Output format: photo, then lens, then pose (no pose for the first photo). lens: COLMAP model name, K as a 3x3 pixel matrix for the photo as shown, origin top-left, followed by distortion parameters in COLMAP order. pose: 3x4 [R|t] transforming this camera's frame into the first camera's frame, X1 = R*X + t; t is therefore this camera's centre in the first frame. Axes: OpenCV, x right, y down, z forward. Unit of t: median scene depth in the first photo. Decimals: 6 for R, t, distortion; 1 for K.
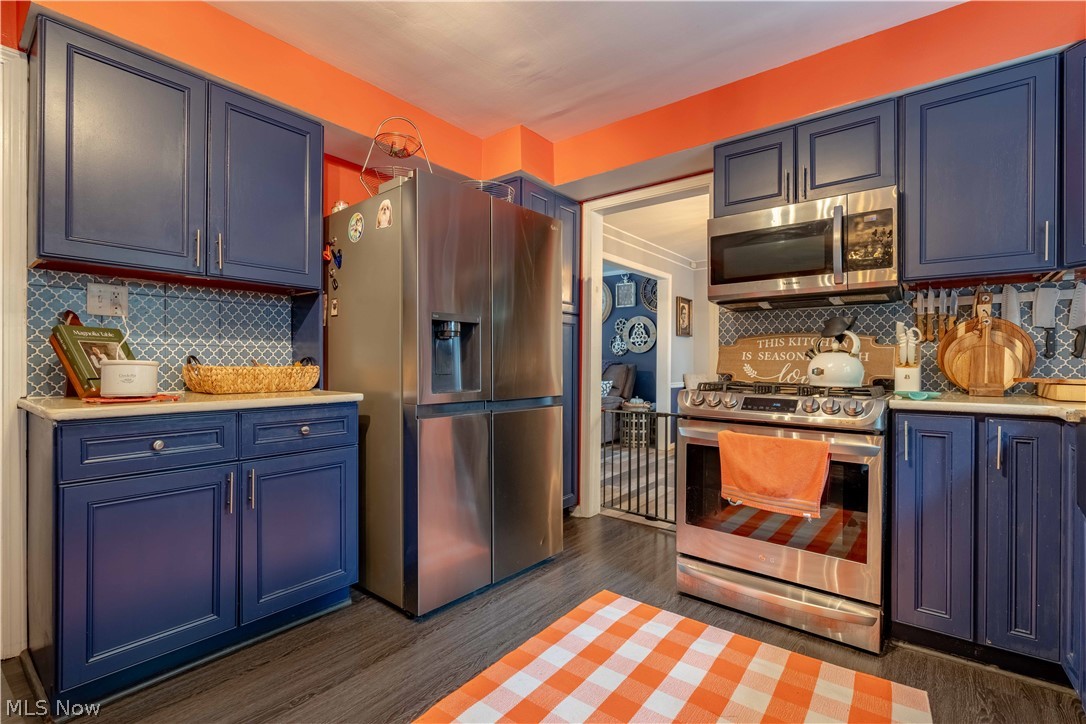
lens RADIAL K [[491.4, 0, 545.7], [0, 491.4, 364.5], [0, 0, 1]] dist [-0.003049, -0.000100]
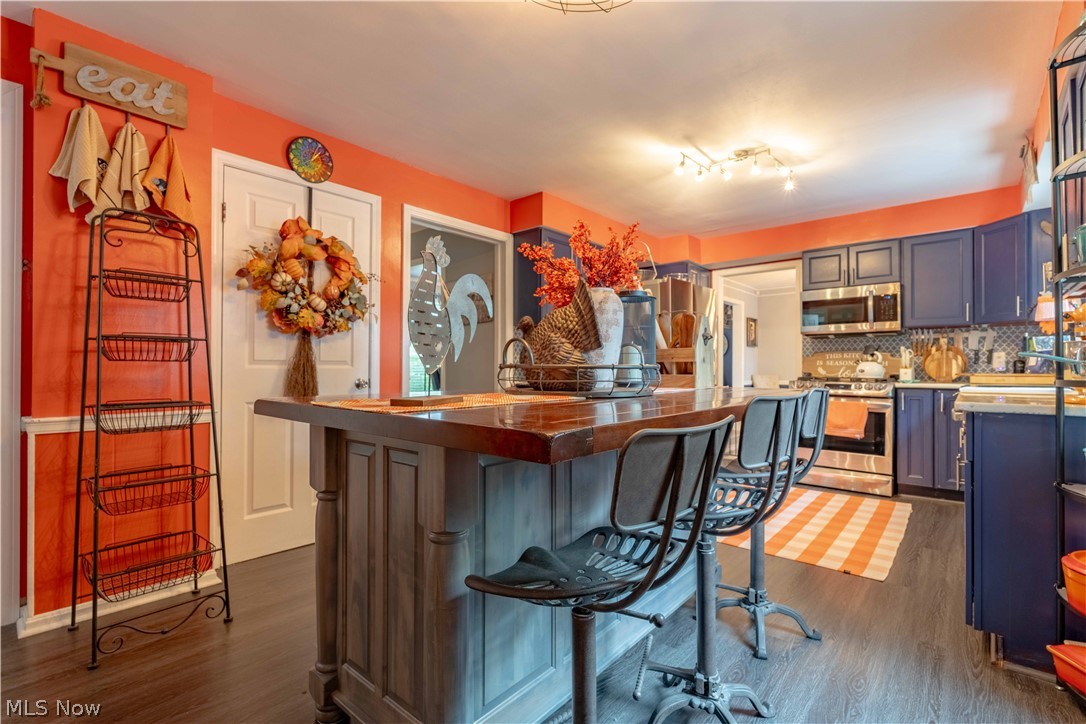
lens RADIAL K [[491.4, 0, 540.1], [0, 491.4, 362.4], [0, 0, 1]] dist [-0.003049, -0.000100]
pose [[0.998398, -0.001688, -0.056555, -0.690419], [0.001044, 0.999934, -0.011401, 0.000909], [0.056571, 0.011324, 0.998334, -1.159810]]
